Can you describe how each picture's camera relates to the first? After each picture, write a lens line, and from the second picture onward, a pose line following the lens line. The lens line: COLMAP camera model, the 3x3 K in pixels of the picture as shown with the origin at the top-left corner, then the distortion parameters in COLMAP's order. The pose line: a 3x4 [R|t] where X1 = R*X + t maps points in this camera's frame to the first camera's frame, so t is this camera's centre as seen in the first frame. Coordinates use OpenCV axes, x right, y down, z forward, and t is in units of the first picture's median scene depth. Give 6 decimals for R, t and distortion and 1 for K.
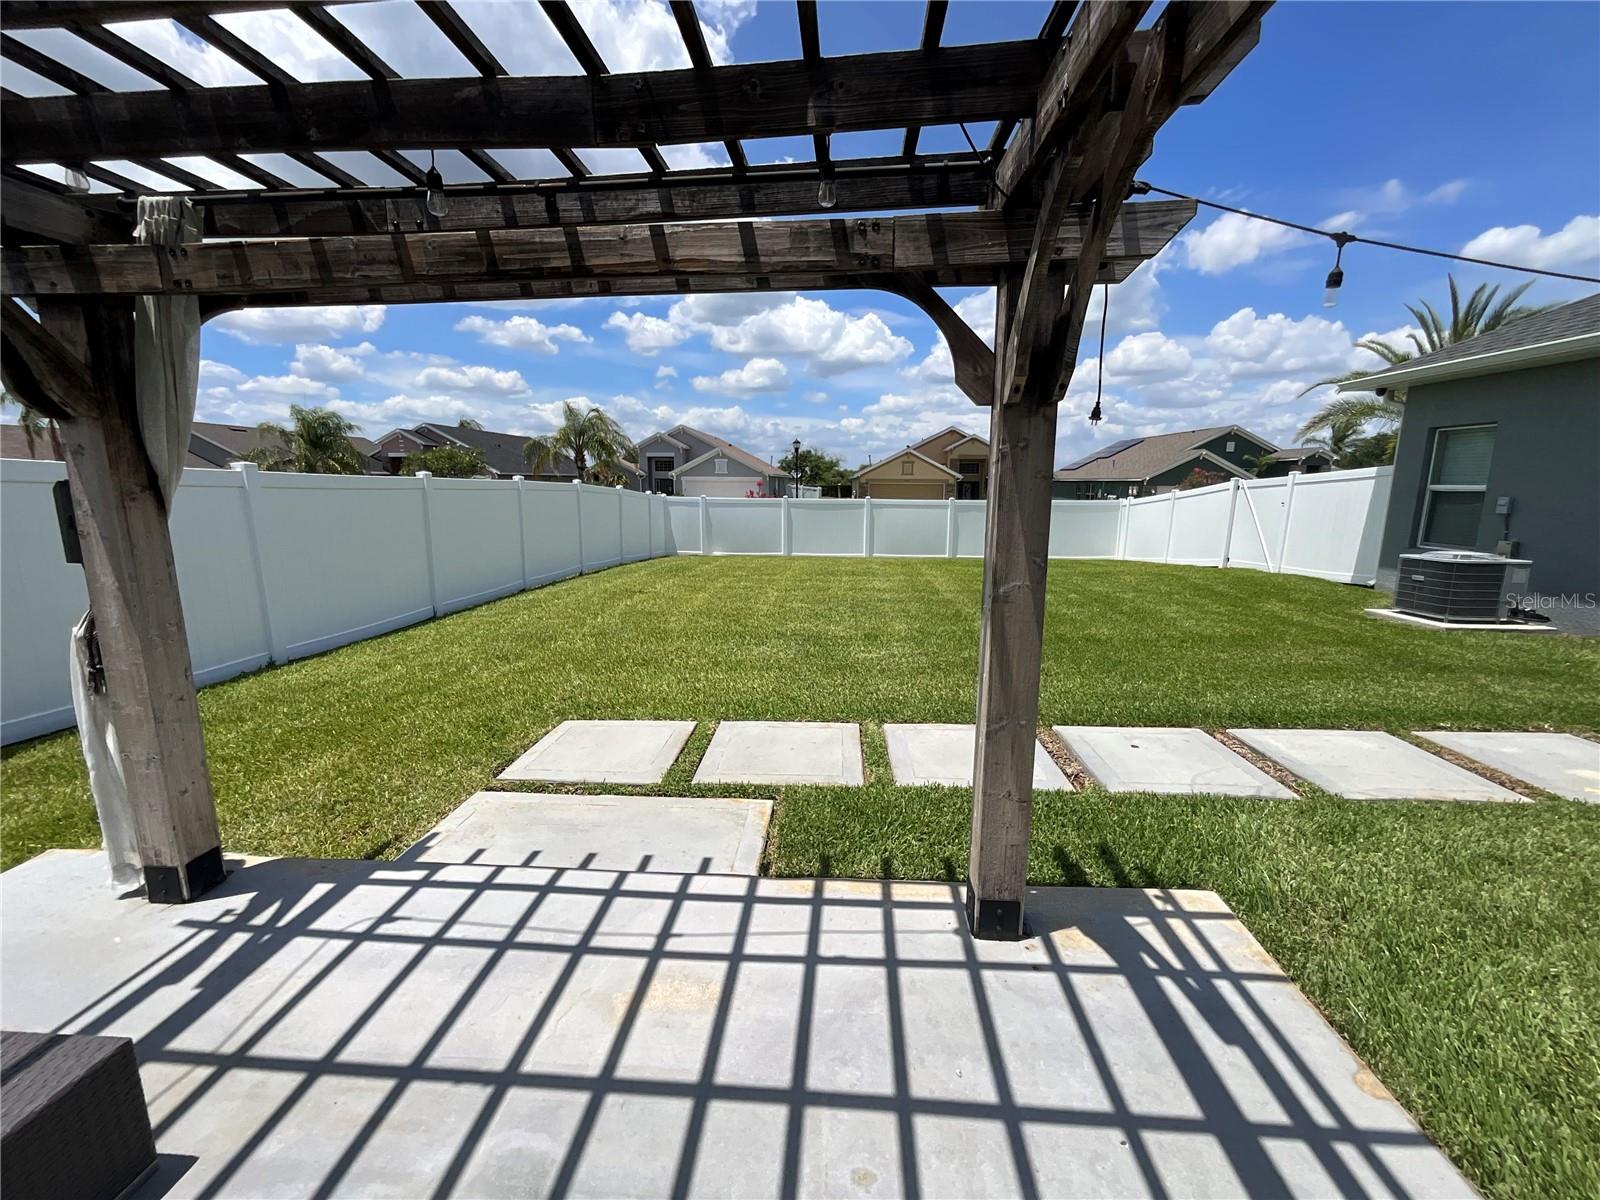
lens RADIAL K [[649.3, 0, 800.0], [0, 649.3, 600.0], [0, 0, 1]] dist [-0.000397, -0.000534]
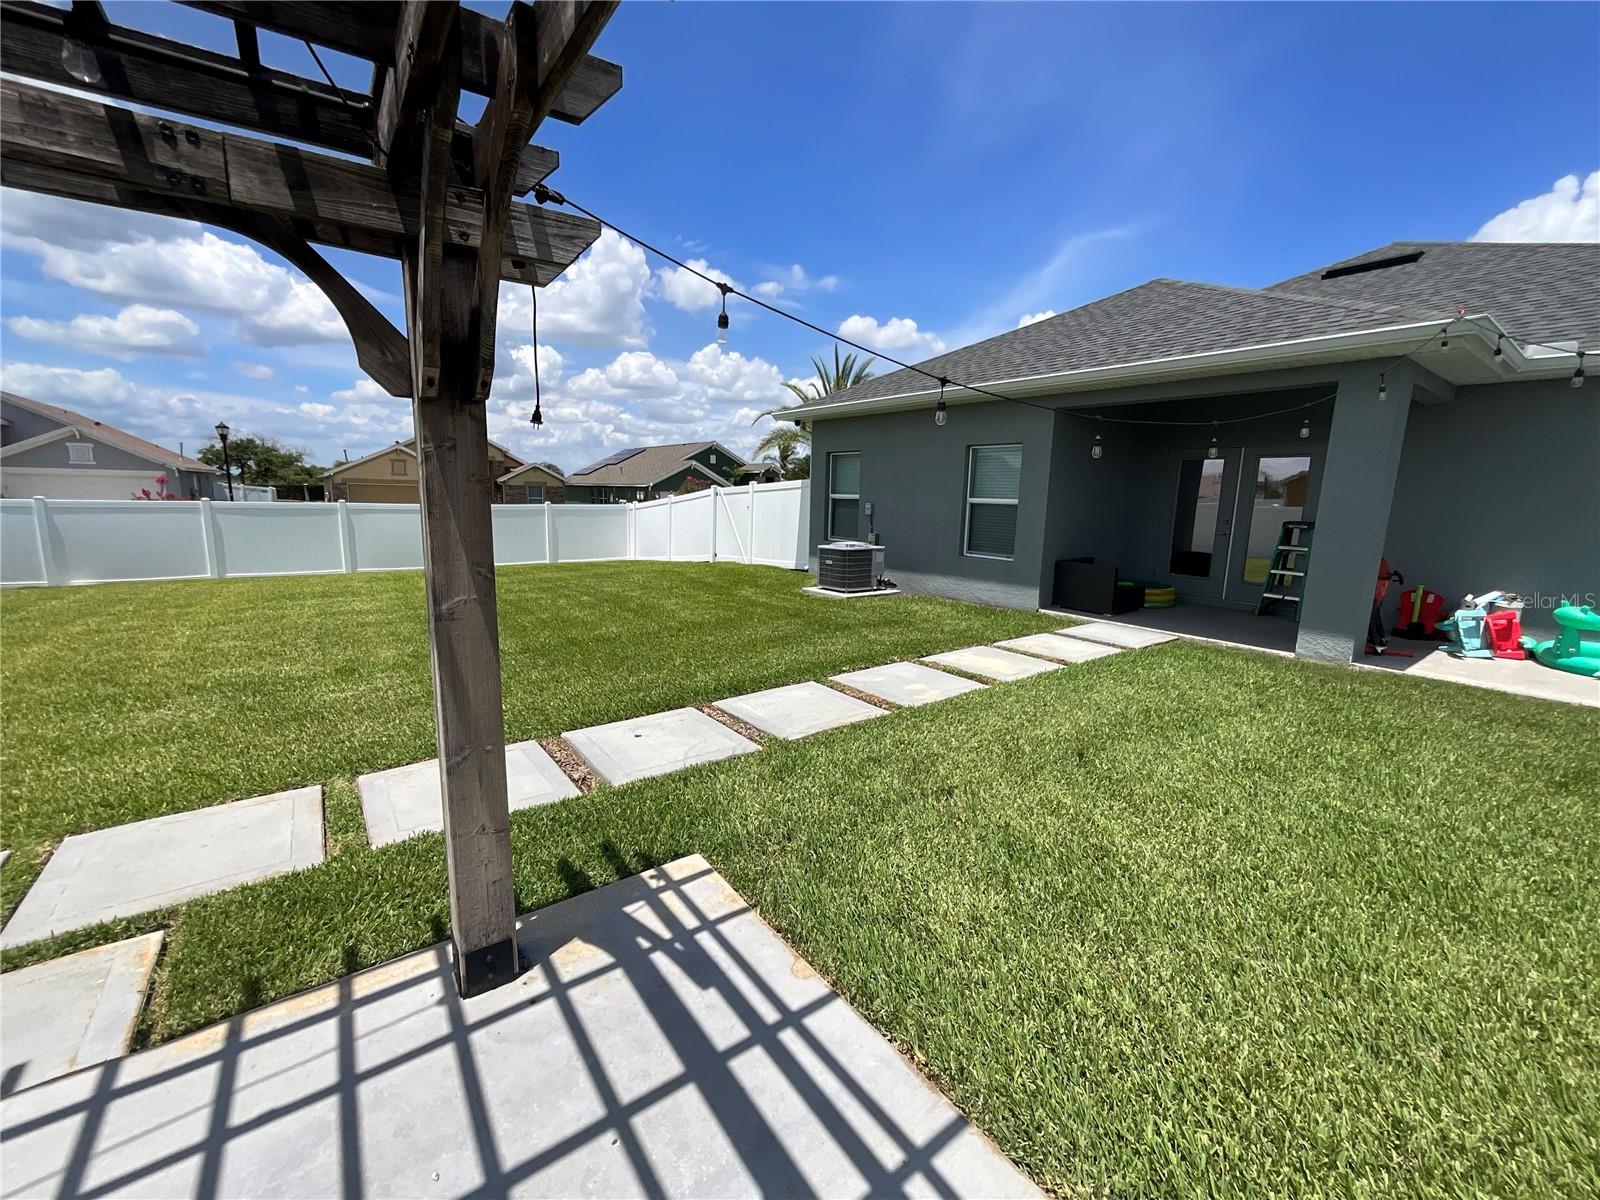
lens RADIAL K [[649.3, 0, 800.0], [0, 649.3, 600.0], [0, 0, 1]] dist [-0.000397, -0.000534]
pose [[0.762861, -0.092348, 0.639933, 0.061696], [0.096160, 0.994945, 0.028948, -0.001804], [-0.639371, 0.039453, 0.767885, 0.002890]]
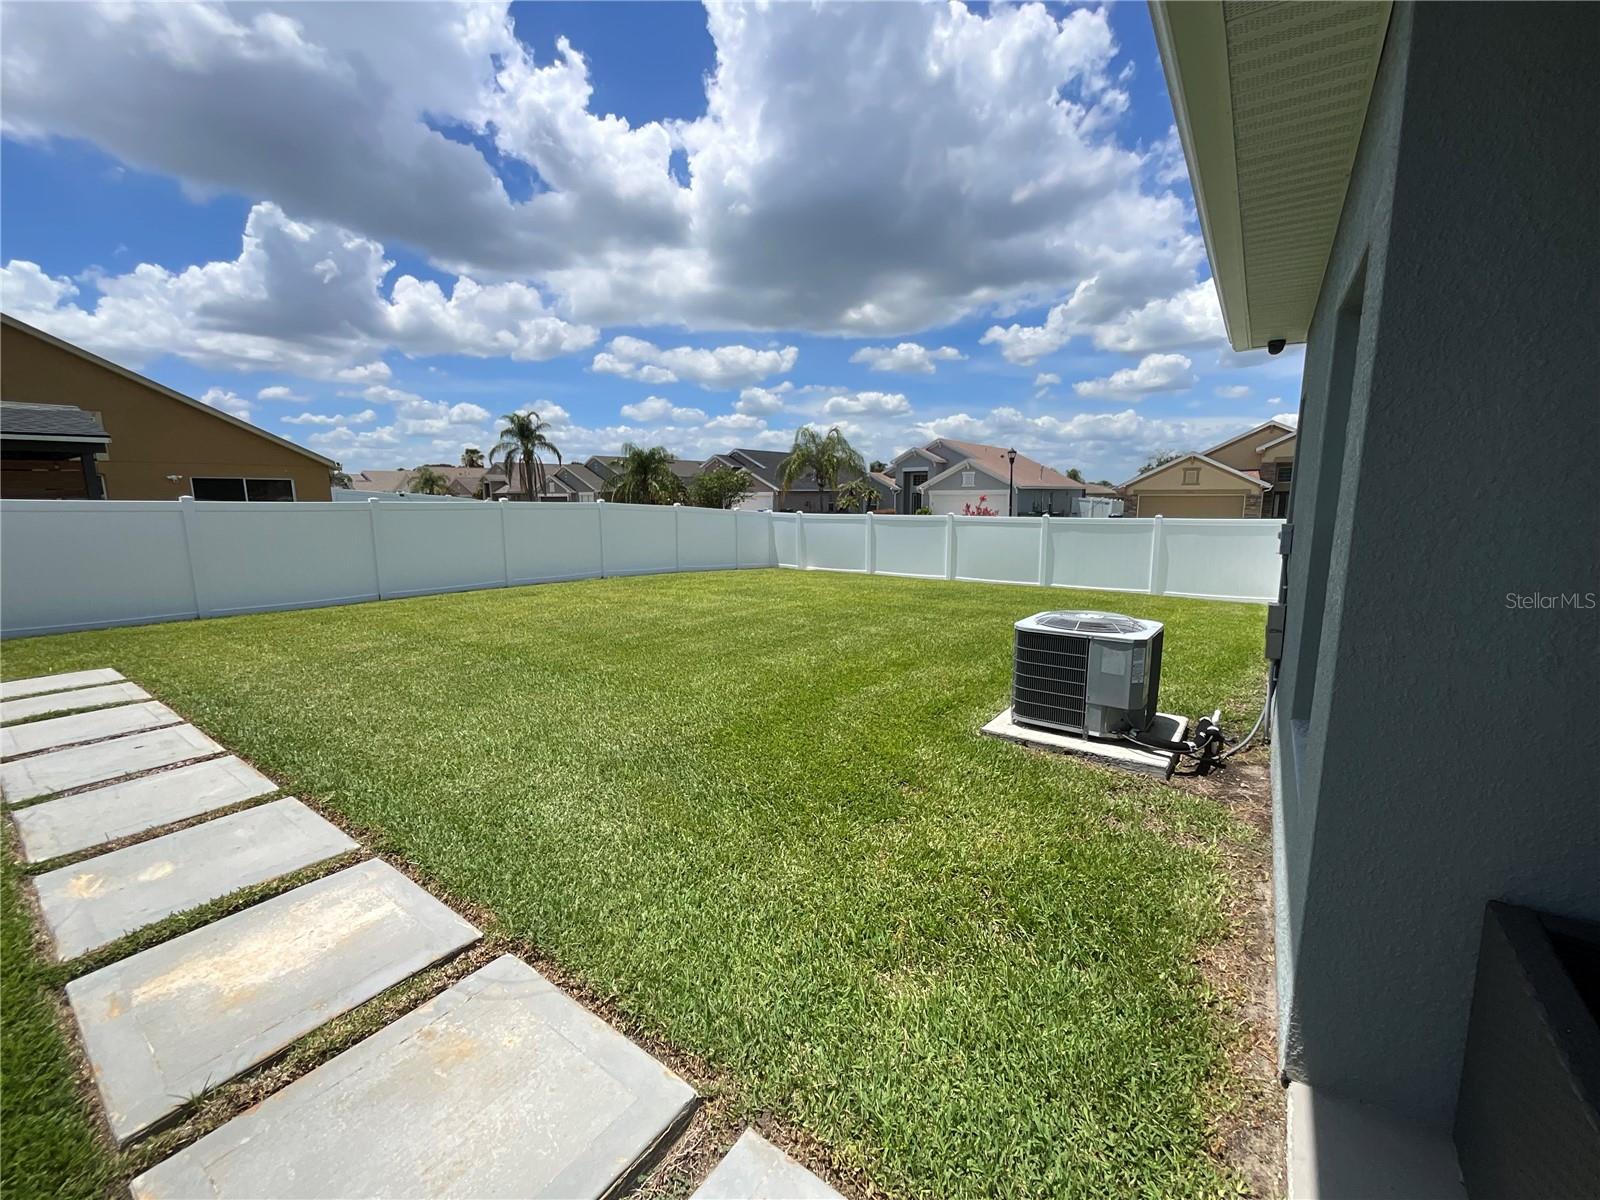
lens RADIAL K [[649.0, 0, 799.2], [0, 649.0, 593.3], [0, 0, 1]] dist [0.016032, -0.006591]
pose [[0.849655, 0.070088, -0.522660, 2.448821], [-0.085322, 0.996340, -0.005095, -0.149654], [0.520390, 0.048923, 0.852526, 0.753277]]
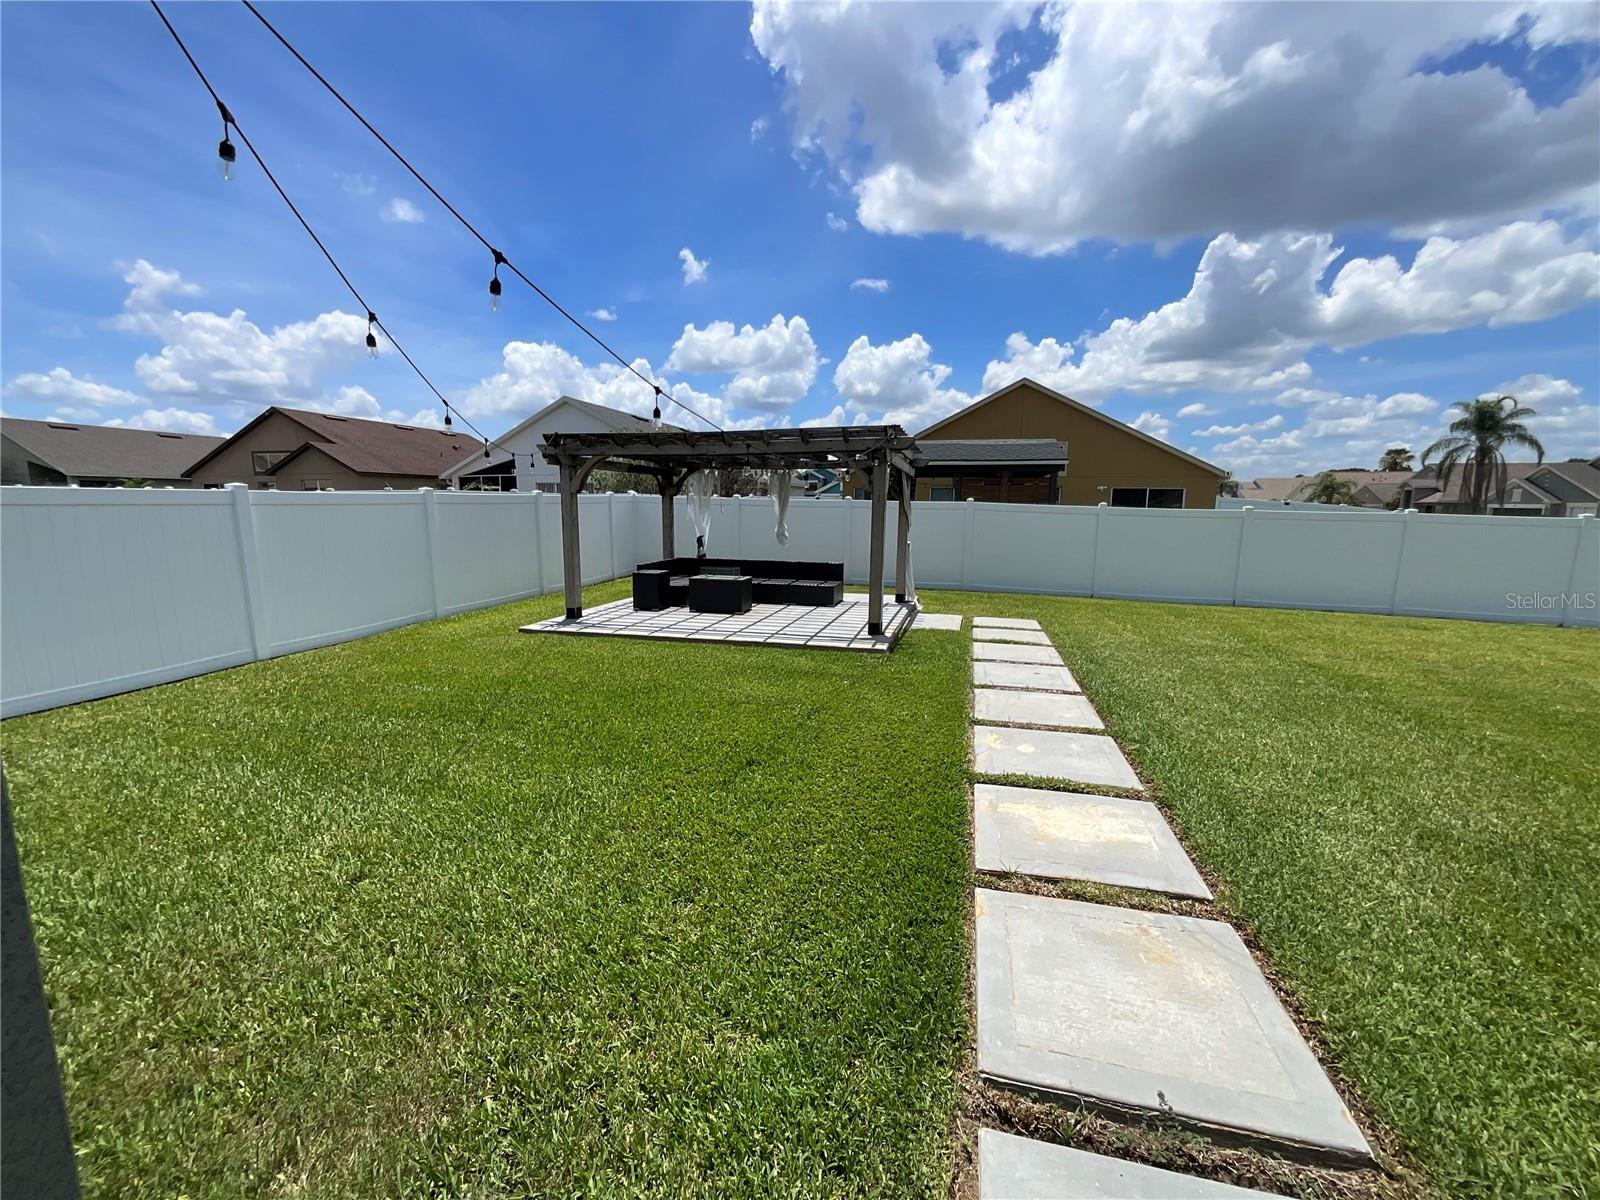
lens RADIAL K [[649.3, 0, 800.0], [0, 649.3, 600.0], [0, 0, 1]] dist [-0.000397, -0.000534]
pose [[-0.171314, 0.143042, -0.974777, 2.617302], [-0.184468, 0.967249, 0.174357, -0.150091], [0.967793, 0.209685, -0.139317, 0.745361]]
